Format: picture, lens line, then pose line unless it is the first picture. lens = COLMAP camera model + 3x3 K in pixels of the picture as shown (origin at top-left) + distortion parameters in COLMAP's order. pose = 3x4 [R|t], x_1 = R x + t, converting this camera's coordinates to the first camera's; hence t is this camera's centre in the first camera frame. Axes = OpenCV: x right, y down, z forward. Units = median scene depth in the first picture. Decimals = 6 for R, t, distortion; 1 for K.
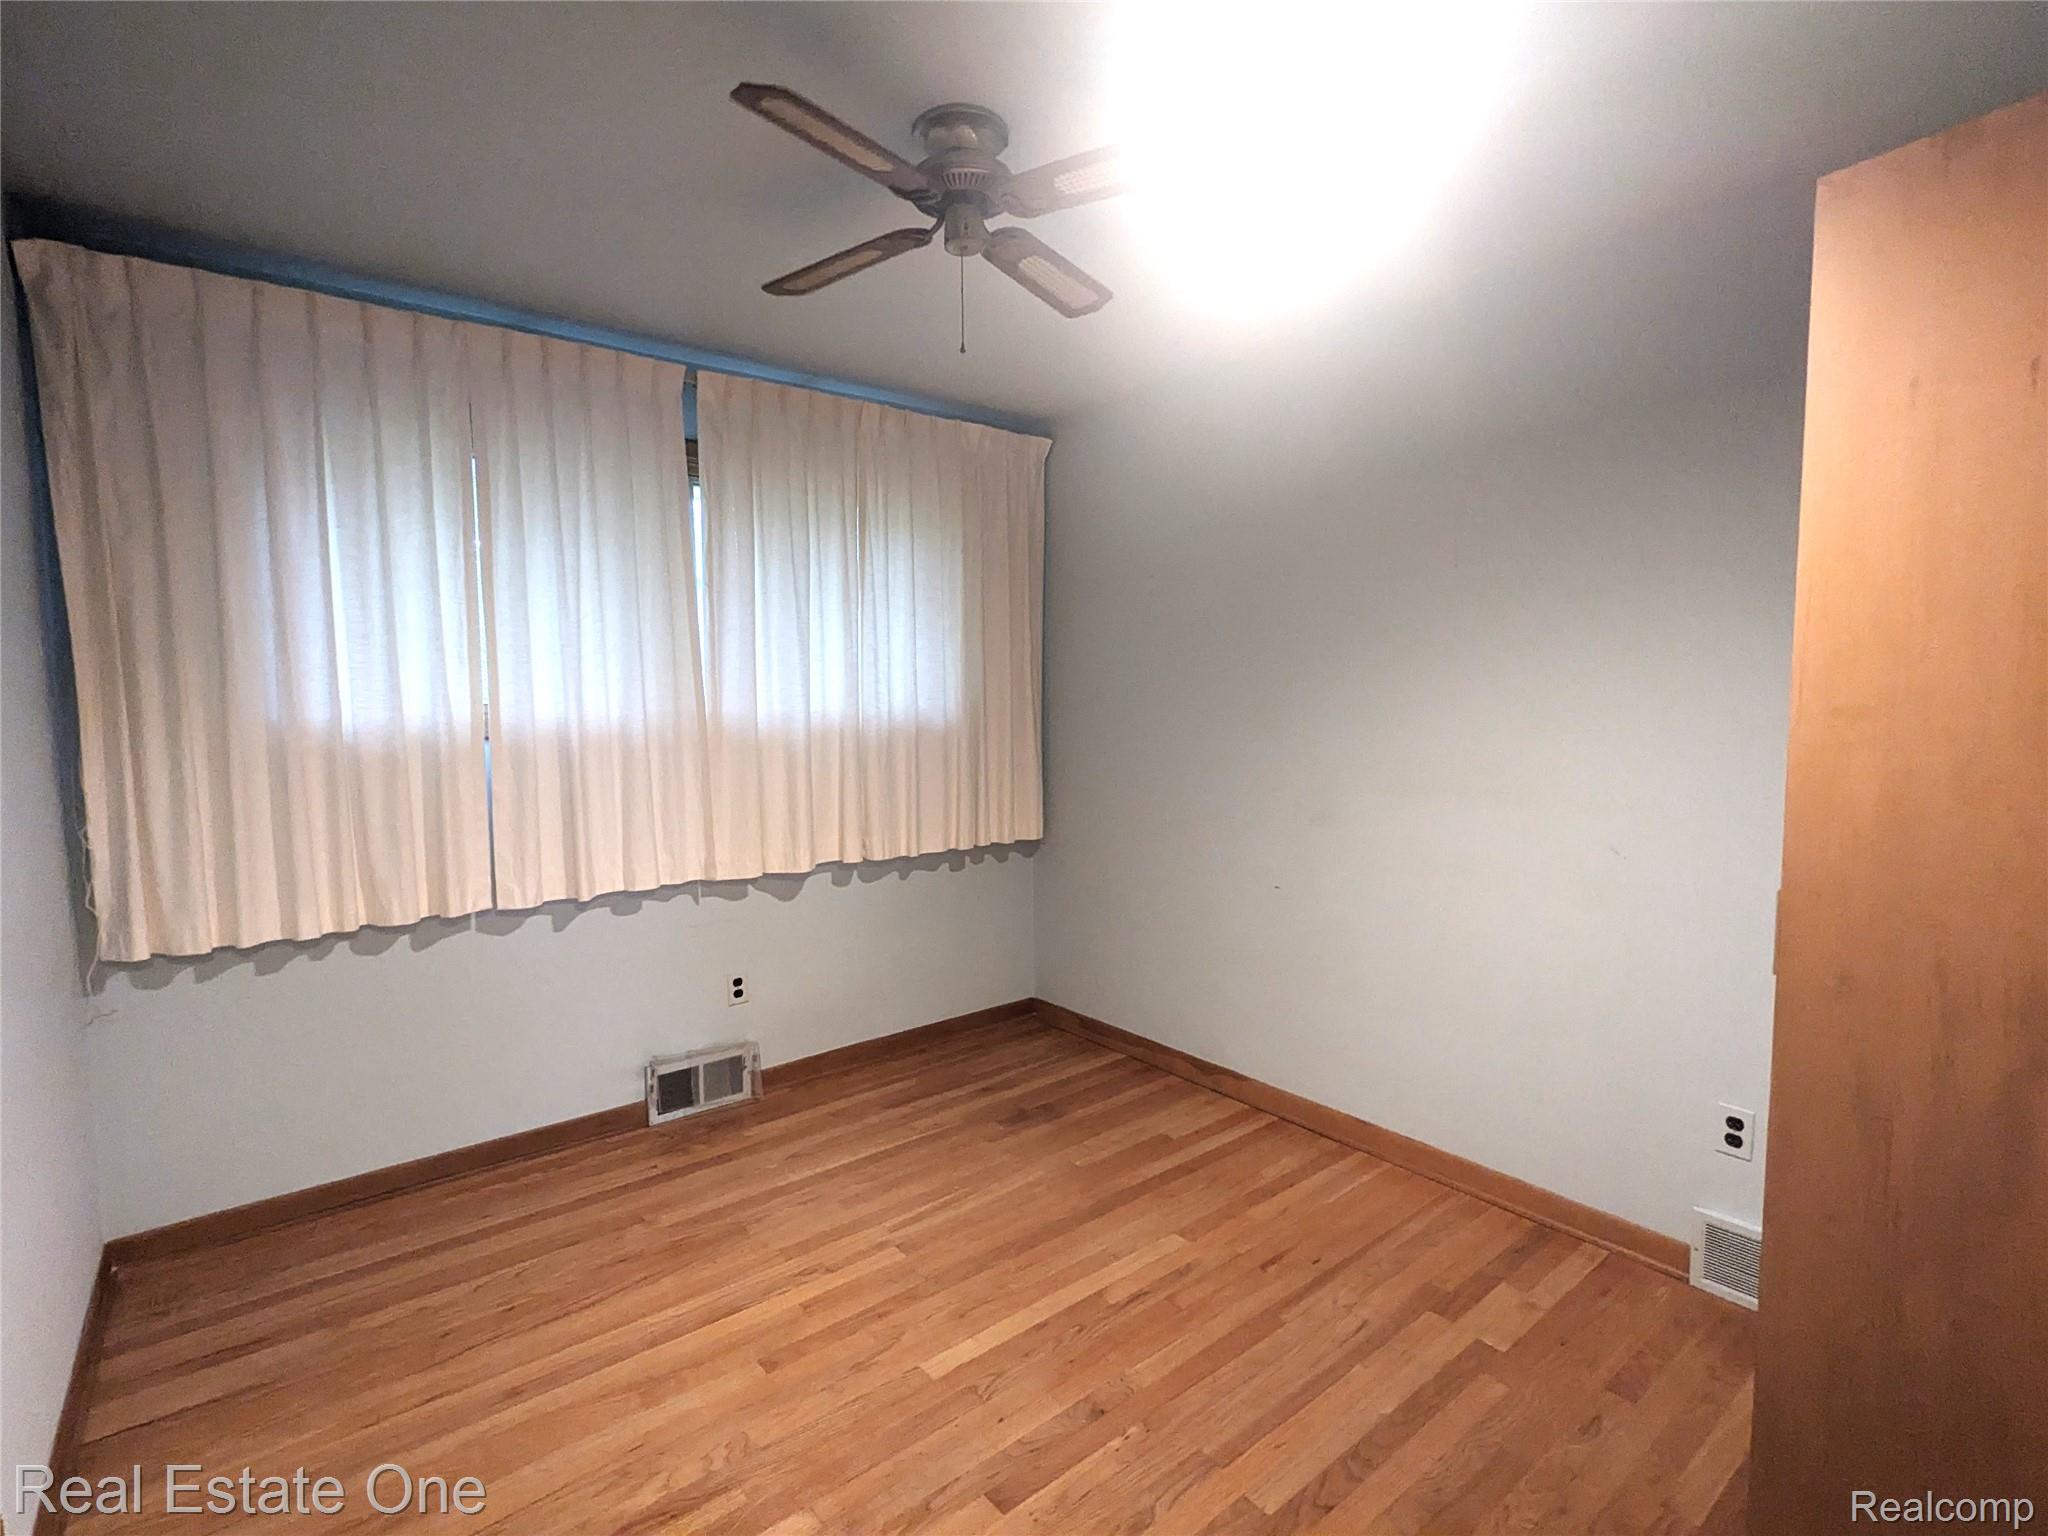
lens RADIAL K [[964.9, 0, 1023.8], [0, 964.9, 766.5], [0, 0, 1]] dist [-0.004176, 0.002396]
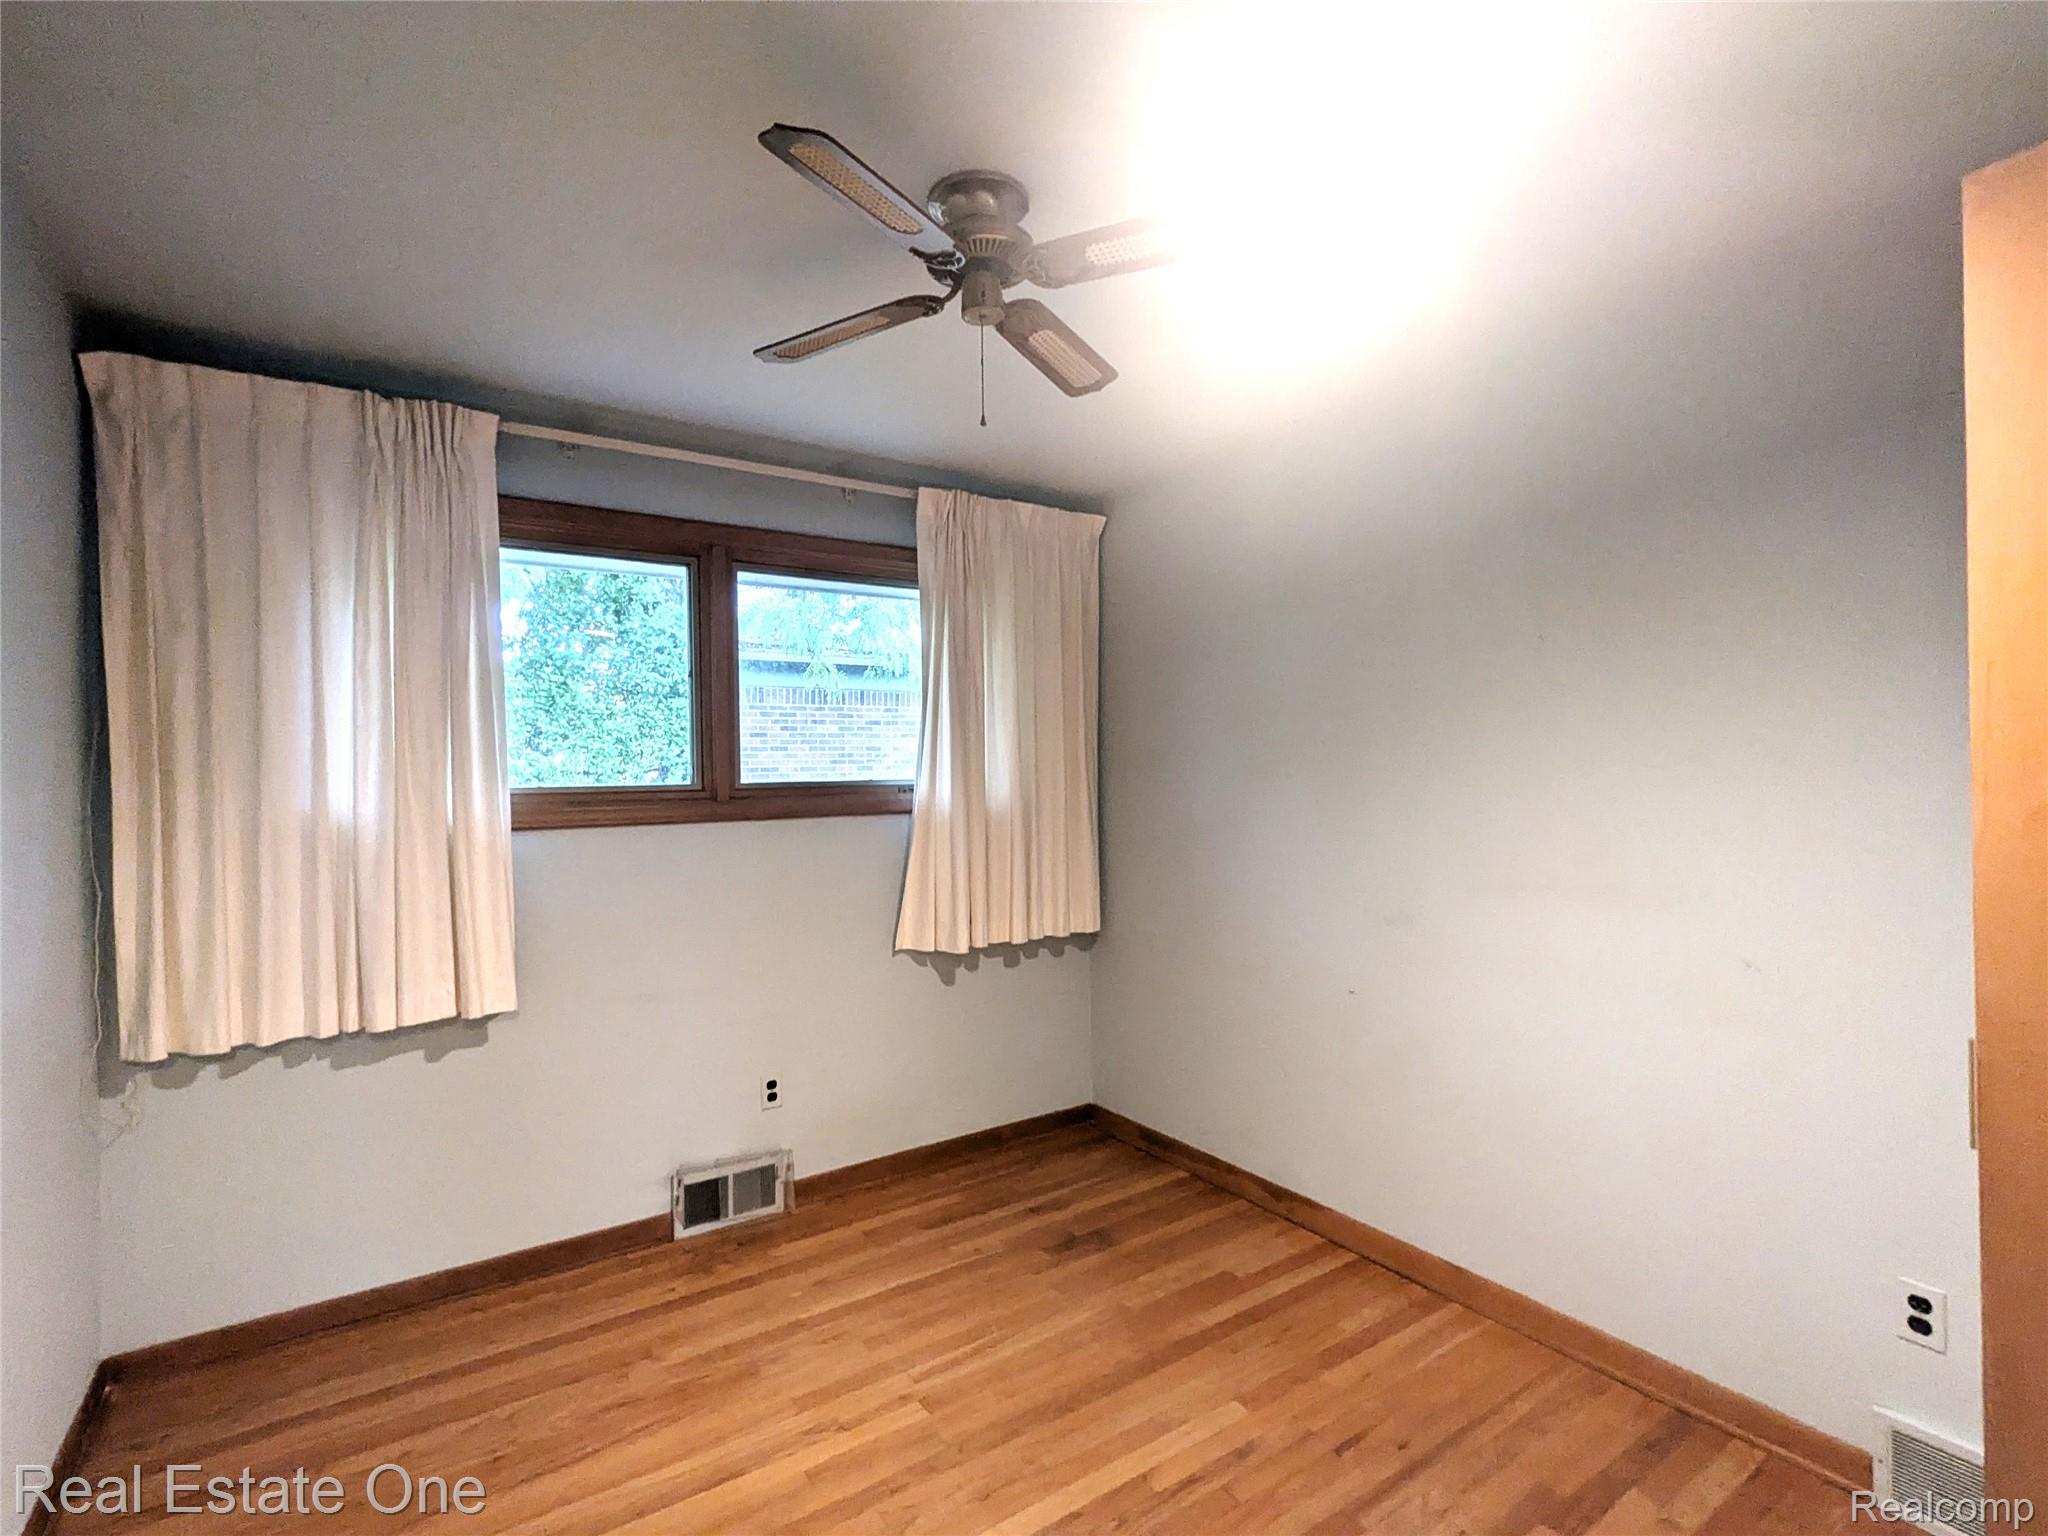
lens RADIAL K [[957.9, 0, 1030.4], [0, 957.9, 766.7], [0, 0, 1]] dist [0.000856, 0.000505]
pose [[0.996615, -0.005240, -0.082040, 0.043889], [-0.001149, 0.996982, -0.077628, -0.019001], [0.082199, 0.077460, 0.993601, 0.075781]]
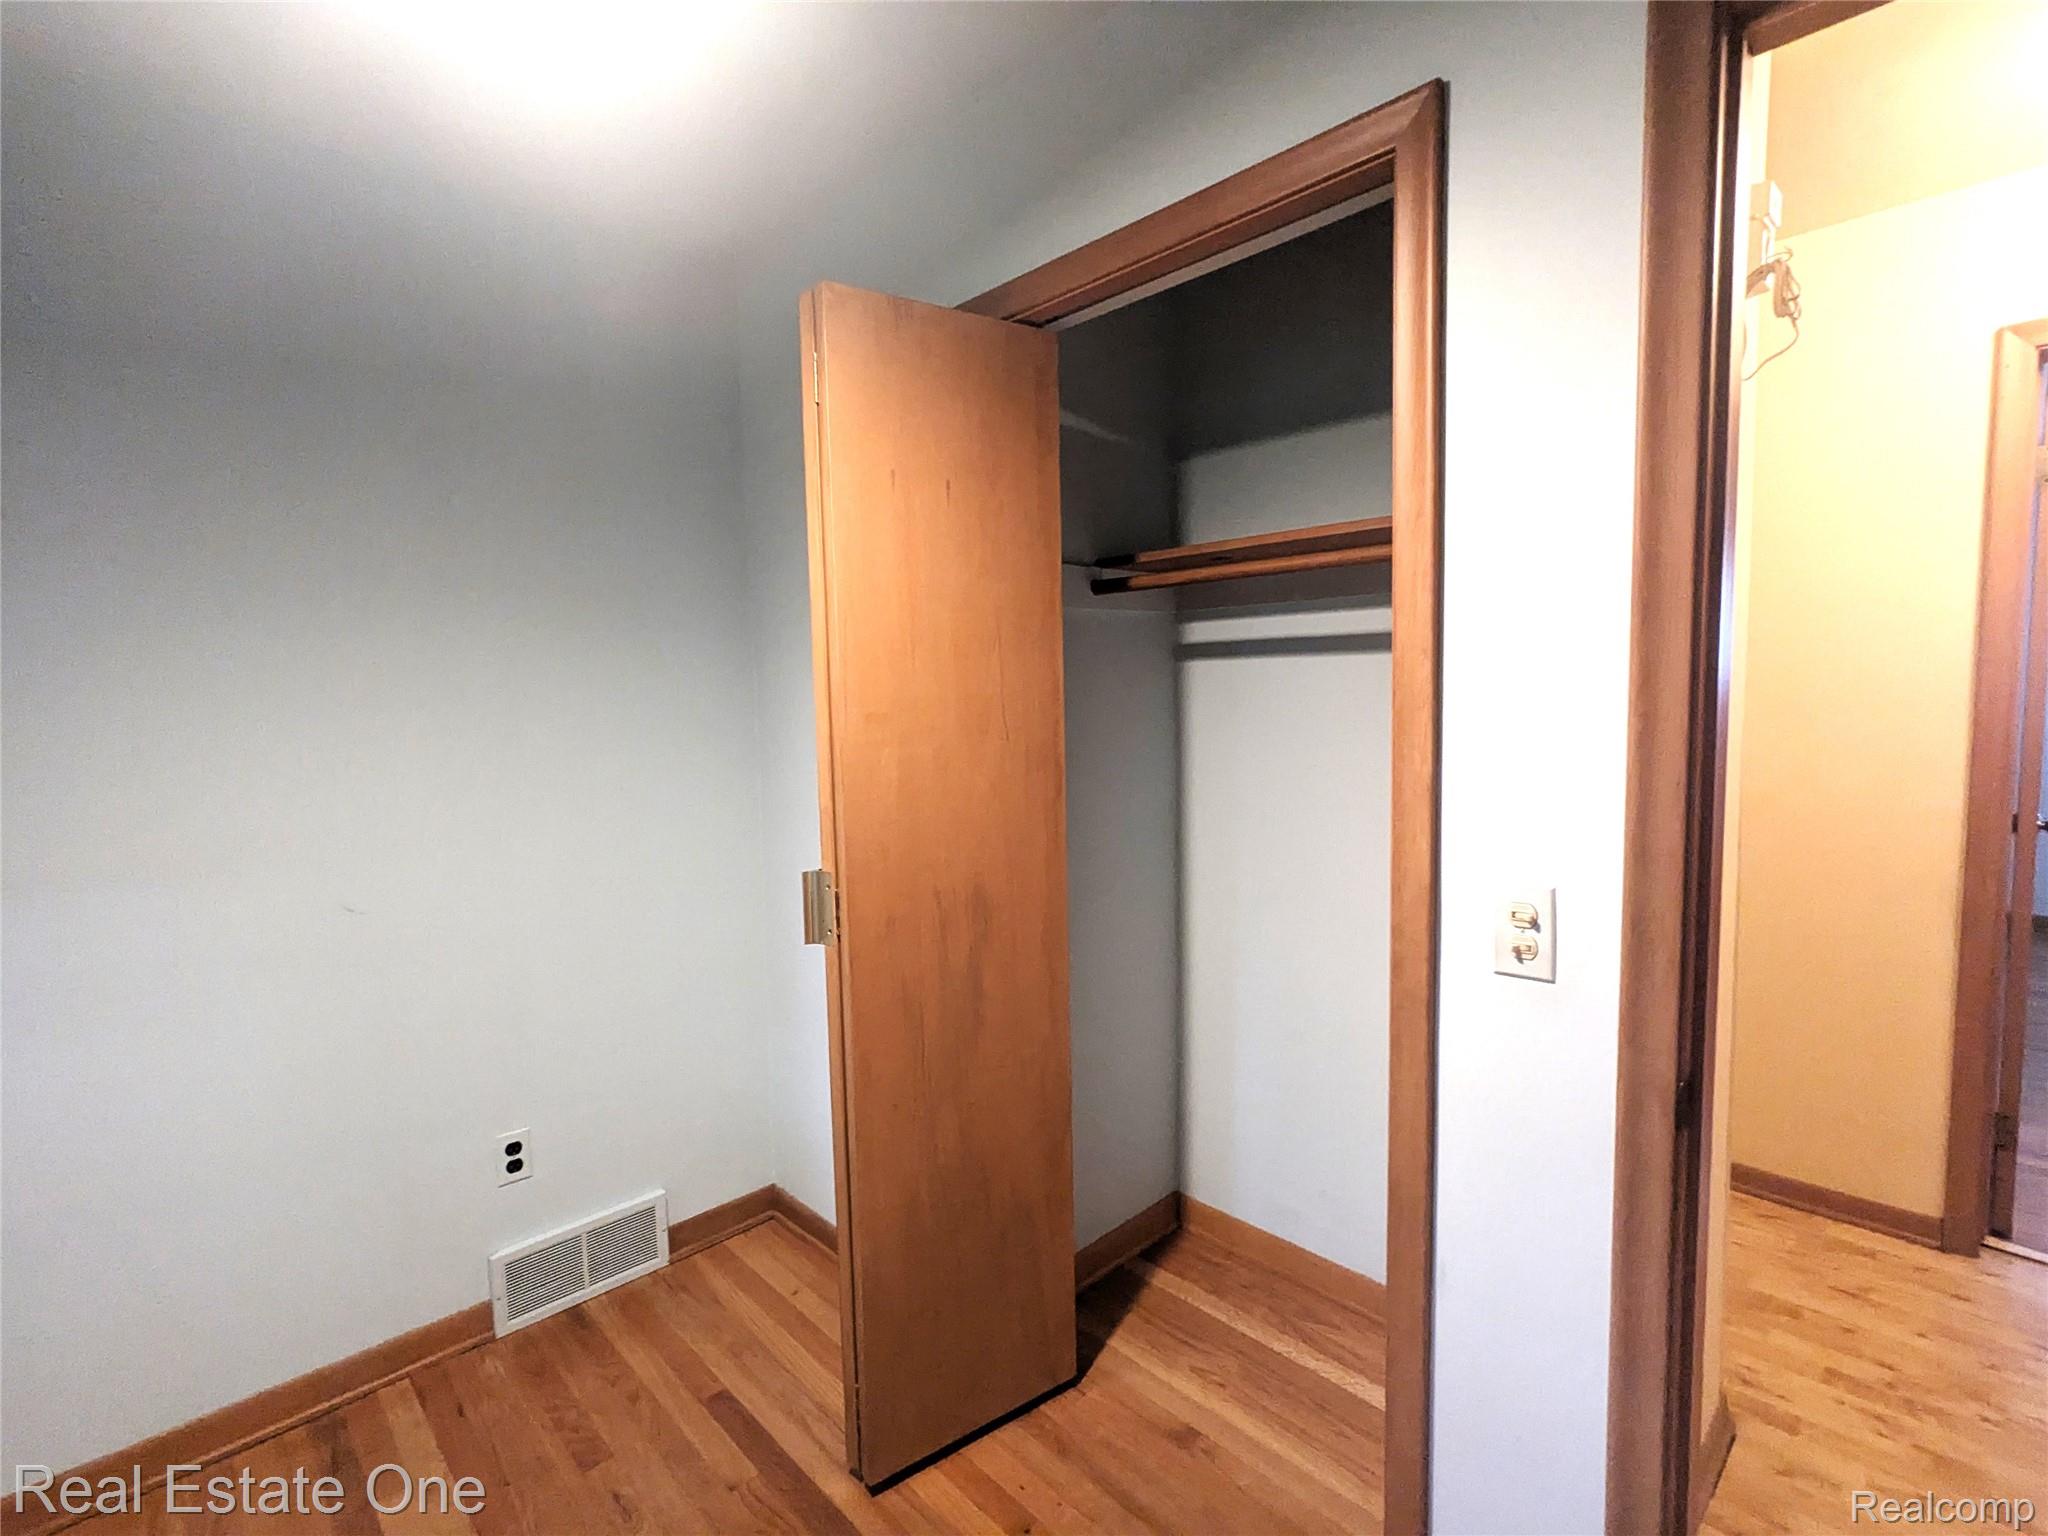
lens RADIAL K [[964.9, 0, 1023.8], [0, 964.9, 766.5], [0, 0, 1]] dist [-0.004176, 0.002396]
pose [[-0.083360, -0.070940, 0.993991, -0.215903], [0.099478, 0.991888, 0.079132, -0.035491], [-0.991542, 0.105476, -0.075627, 0.437202]]
